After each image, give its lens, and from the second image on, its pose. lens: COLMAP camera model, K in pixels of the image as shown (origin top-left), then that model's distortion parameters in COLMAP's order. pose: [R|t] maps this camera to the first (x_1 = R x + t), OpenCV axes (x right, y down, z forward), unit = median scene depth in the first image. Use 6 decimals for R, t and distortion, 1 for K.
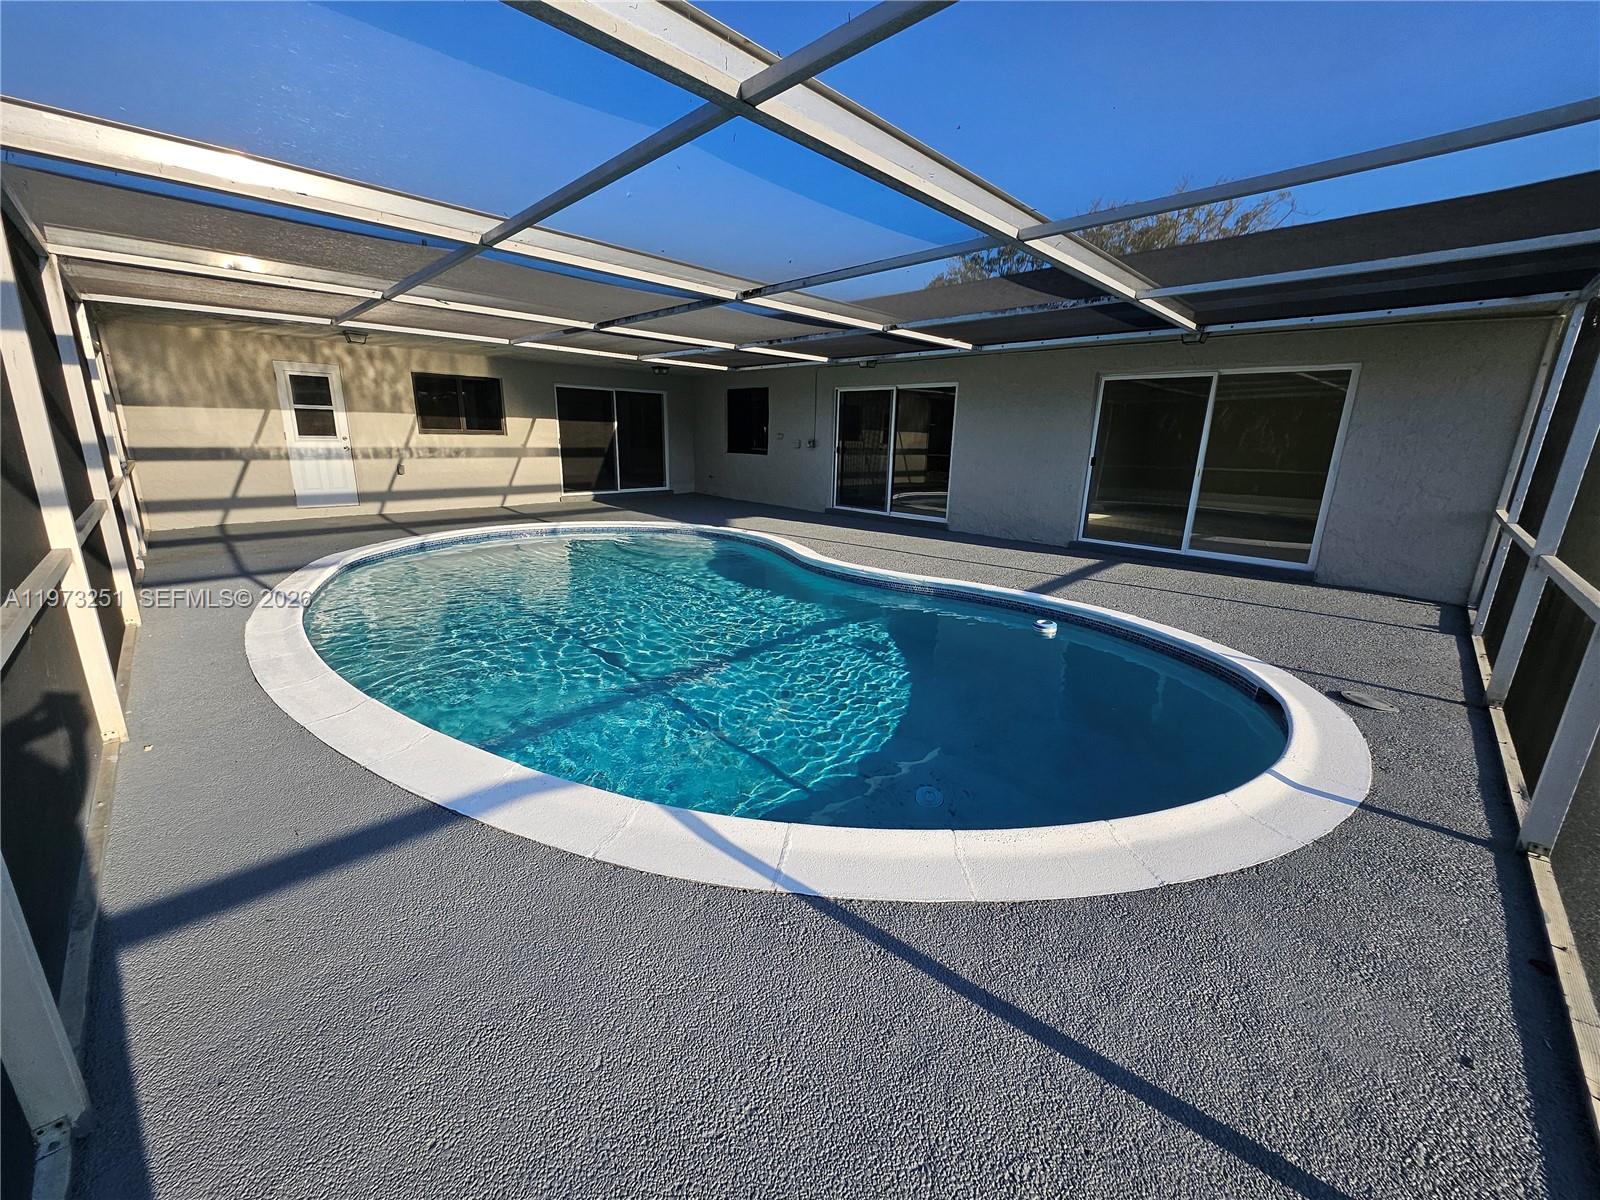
lens RADIAL K [[628.9, 0, 801.3], [0, 628.9, 593.9], [0, 0, 1]] dist [-0.000080, -0.000408]
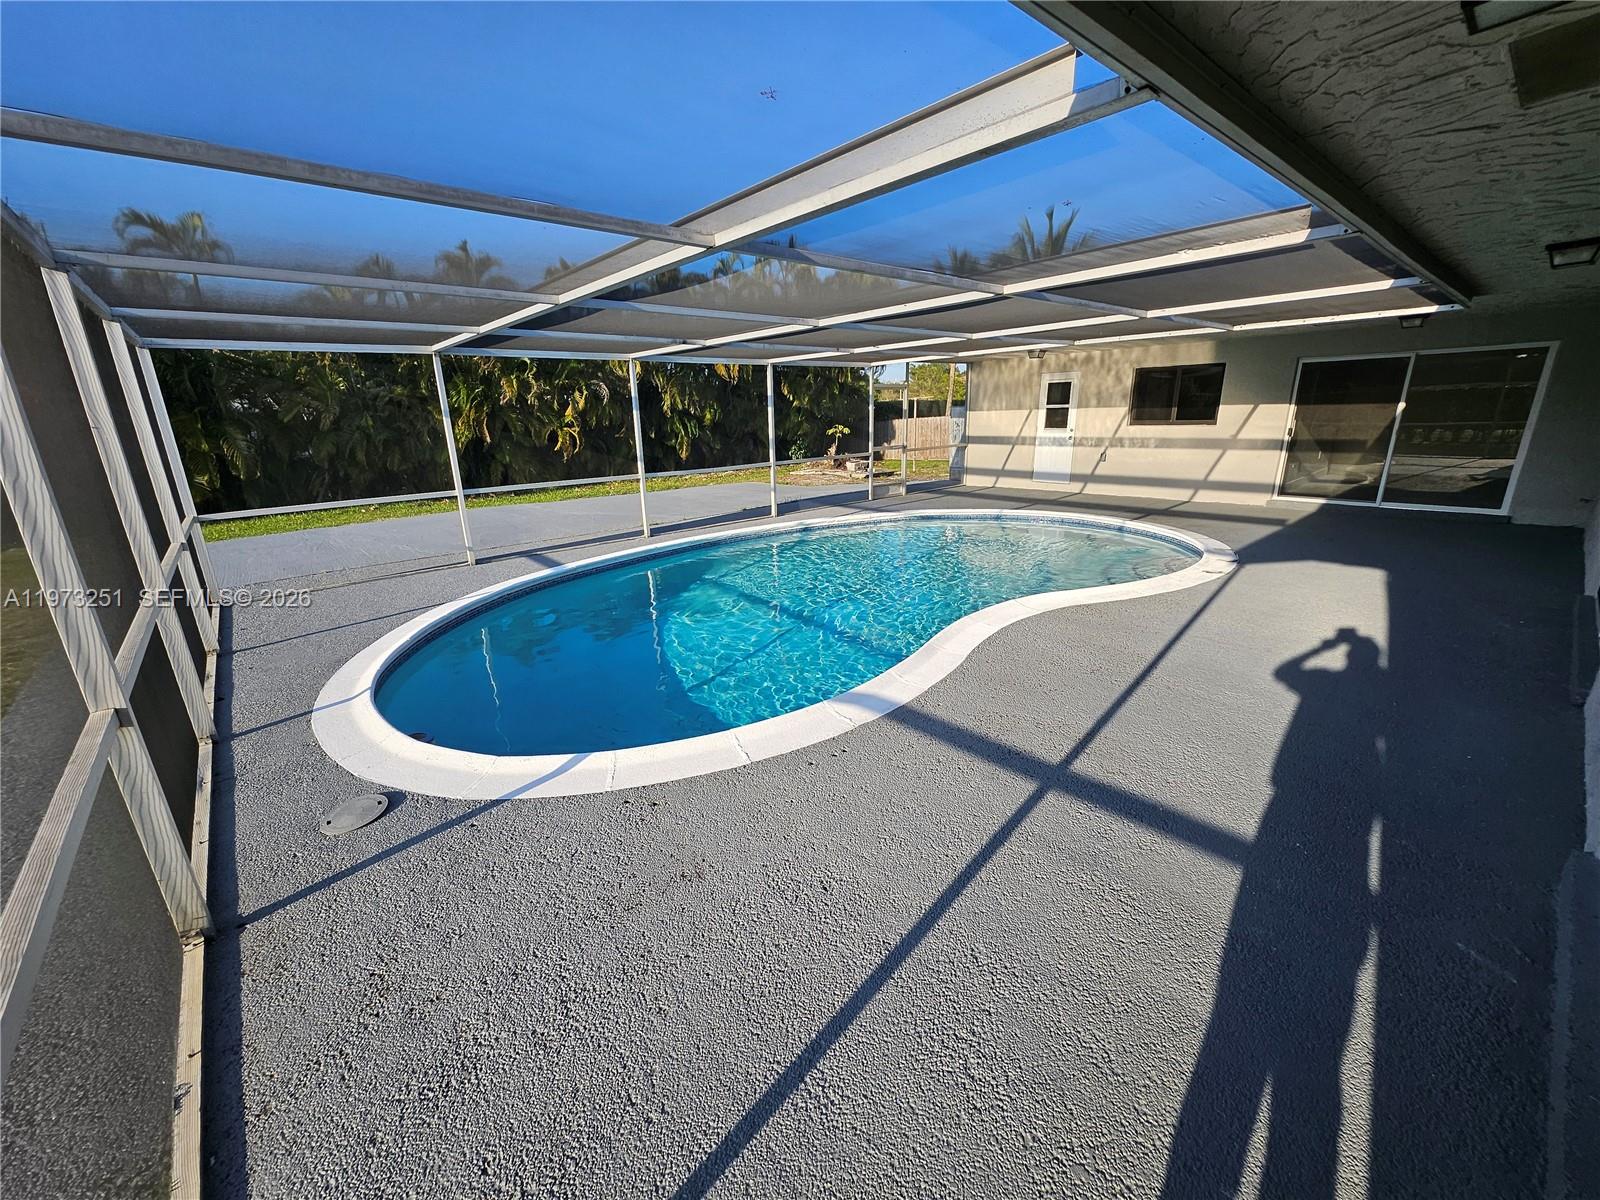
lens RADIAL K [[619.3, 0, 810.4], [0, 619.3, 596.6], [0, 0, 1]] dist [-0.000996, -0.000370]
pose [[-0.064052, 0.267226, -0.961503, 0.554902], [-0.221184, 0.935717, 0.274794, -0.150944], [0.973126, 0.230270, -0.000828, 0.537978]]
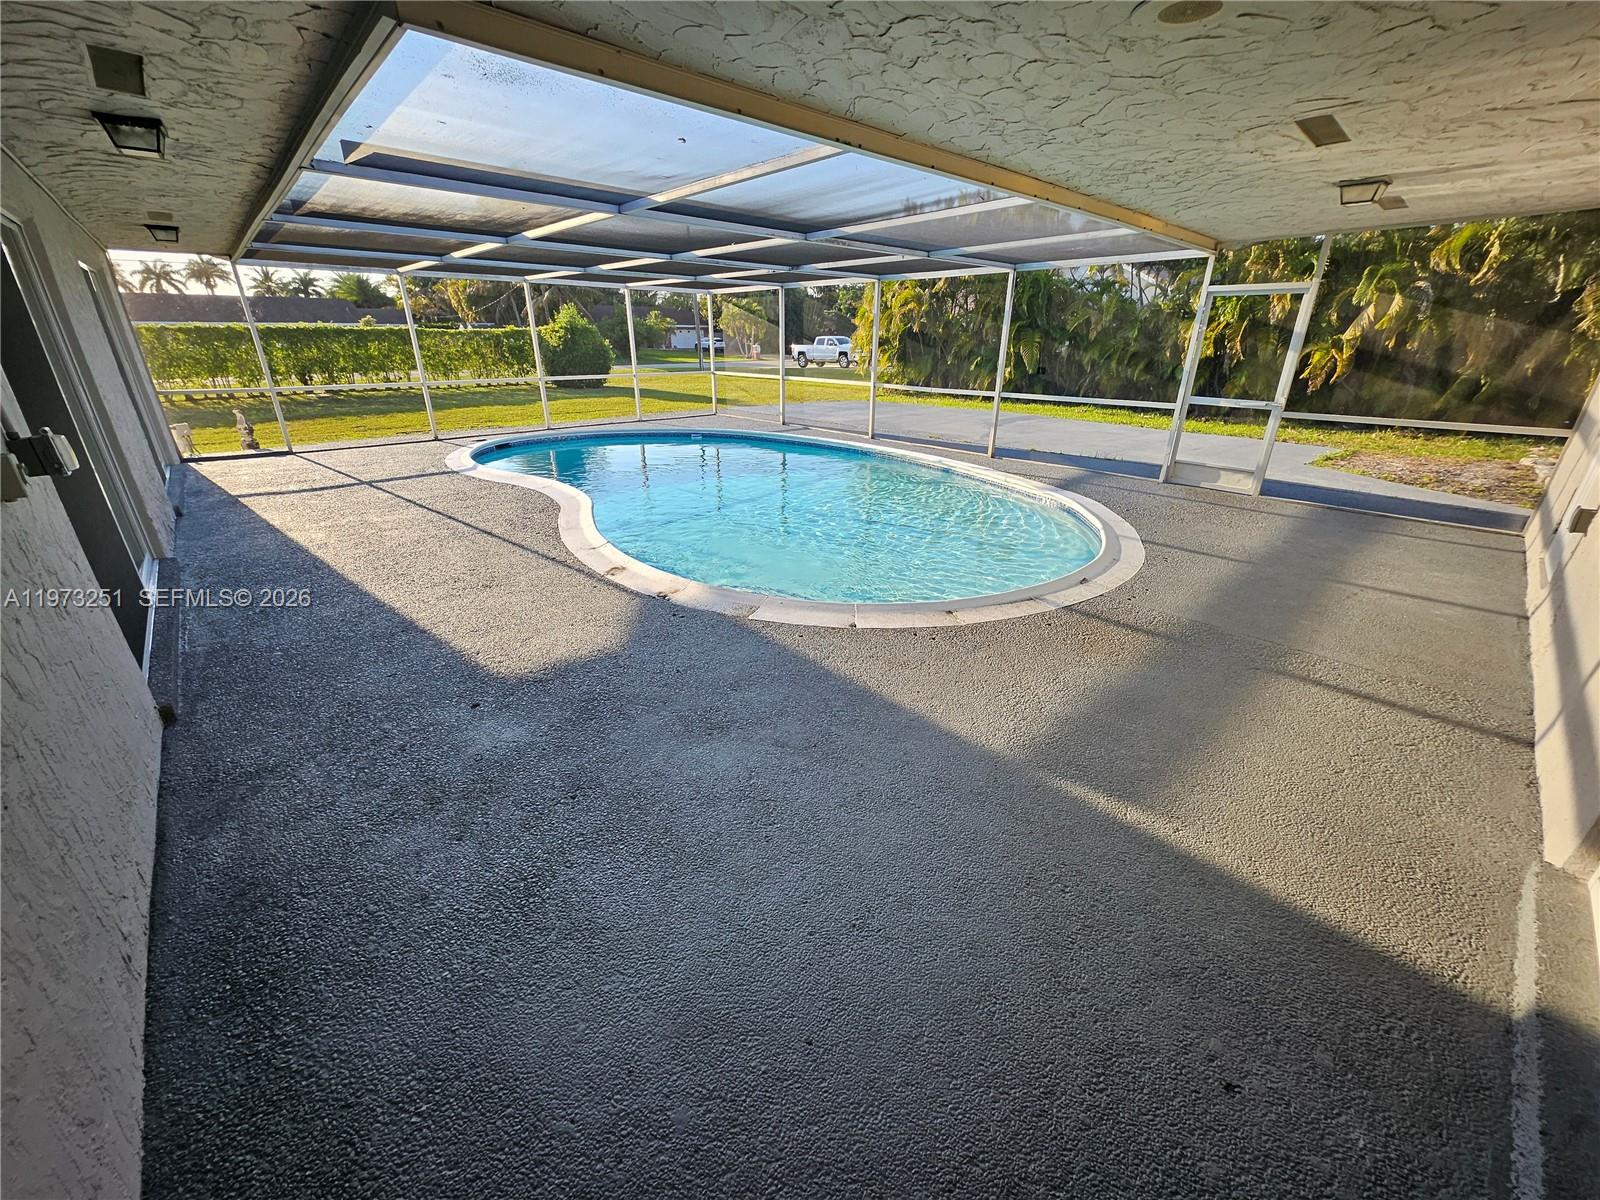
lens RADIAL K [[619.3, 0, 810.4], [0, 619.3, 596.6], [0, 0, 1]] dist [-0.000996, -0.000370]
pose [[-0.999226, -0.037464, 0.011962, -0.237025], [-0.022669, 0.797235, 0.603243, -0.349497], [-0.032136, 0.602505, -0.797468, 1.297660]]
